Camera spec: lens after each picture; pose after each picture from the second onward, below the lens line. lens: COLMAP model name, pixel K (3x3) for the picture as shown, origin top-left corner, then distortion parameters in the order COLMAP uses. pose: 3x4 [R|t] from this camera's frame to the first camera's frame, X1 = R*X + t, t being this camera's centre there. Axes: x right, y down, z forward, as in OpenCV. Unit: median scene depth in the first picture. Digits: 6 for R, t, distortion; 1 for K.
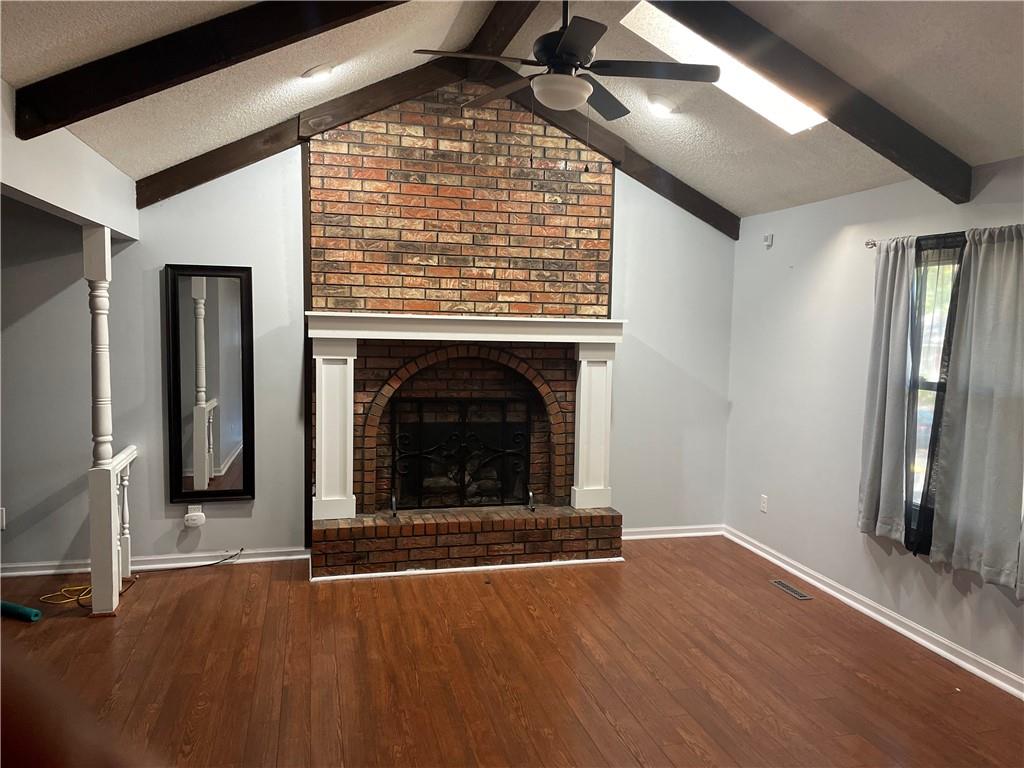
lens RADIAL K [[778.2, 0, 512.0], [0, 778.2, 384.0], [0, 0, 1]] dist [0.145204, -0.152959]
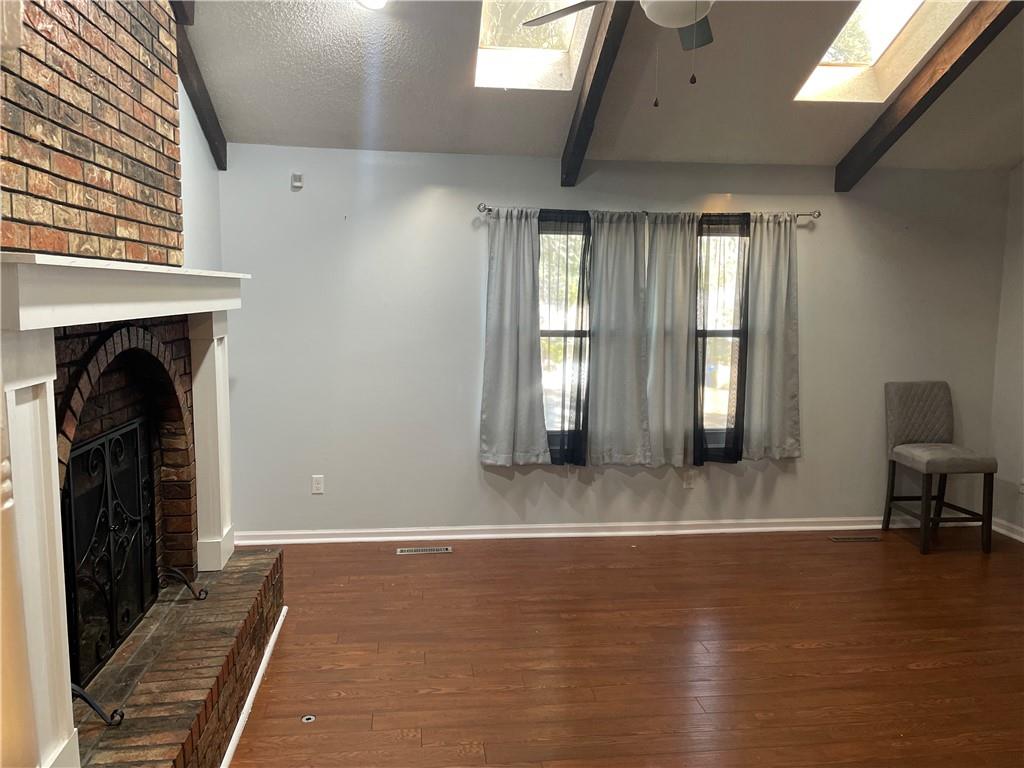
lens RADIAL K [[778.2, 0, 512.0], [0, 778.2, 384.0], [0, 0, 1]] dist [0.145204, -0.152959]
pose [[0.128291, -0.136546, 0.982291, -0.624931], [0.072667, 0.989108, 0.128003, -0.071262], [-0.989071, 0.054959, 0.136816, 0.816560]]
